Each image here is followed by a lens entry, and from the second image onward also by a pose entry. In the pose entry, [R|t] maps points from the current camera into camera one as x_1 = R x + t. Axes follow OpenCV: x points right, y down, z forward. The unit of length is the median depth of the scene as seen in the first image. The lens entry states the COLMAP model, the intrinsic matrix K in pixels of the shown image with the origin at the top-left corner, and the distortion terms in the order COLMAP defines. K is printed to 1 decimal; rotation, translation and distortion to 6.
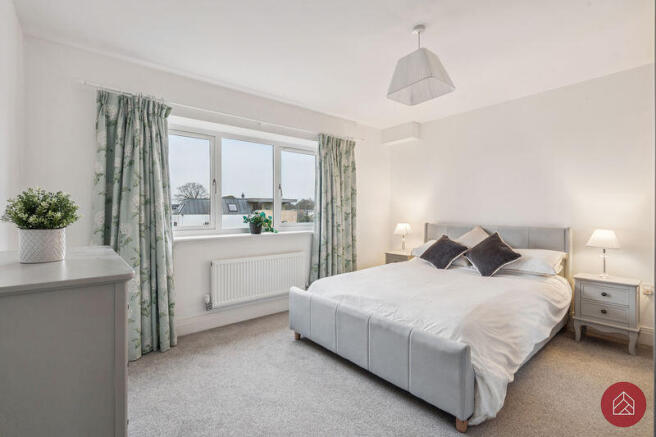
lens RADIAL K [[304.6, 0, 334.8], [0, 304.6, 215.0], [0, 0, 1]] dist [-0.007027, 0.000372]
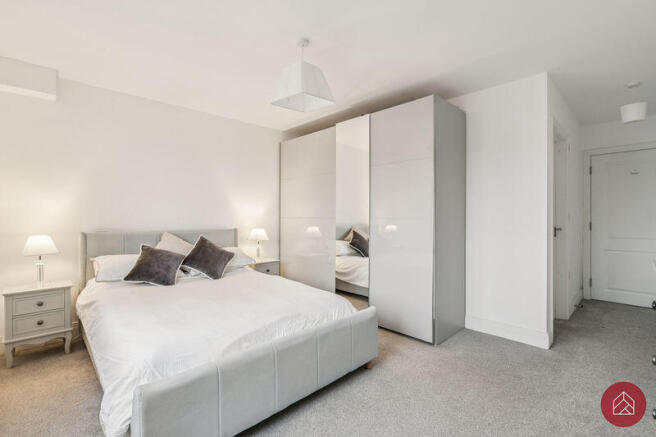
lens RADIAL K [[304.6, 0, 332.5], [0, 304.6, 217.1], [0, 0, 1]] dist [-0.007027, 0.000372]
pose [[-0.090406, 0.013321, 0.995816, -0.391034], [-0.003419, 0.999900, -0.013686, 0.001596], [-0.995899, -0.004642, -0.090351, 0.501392]]
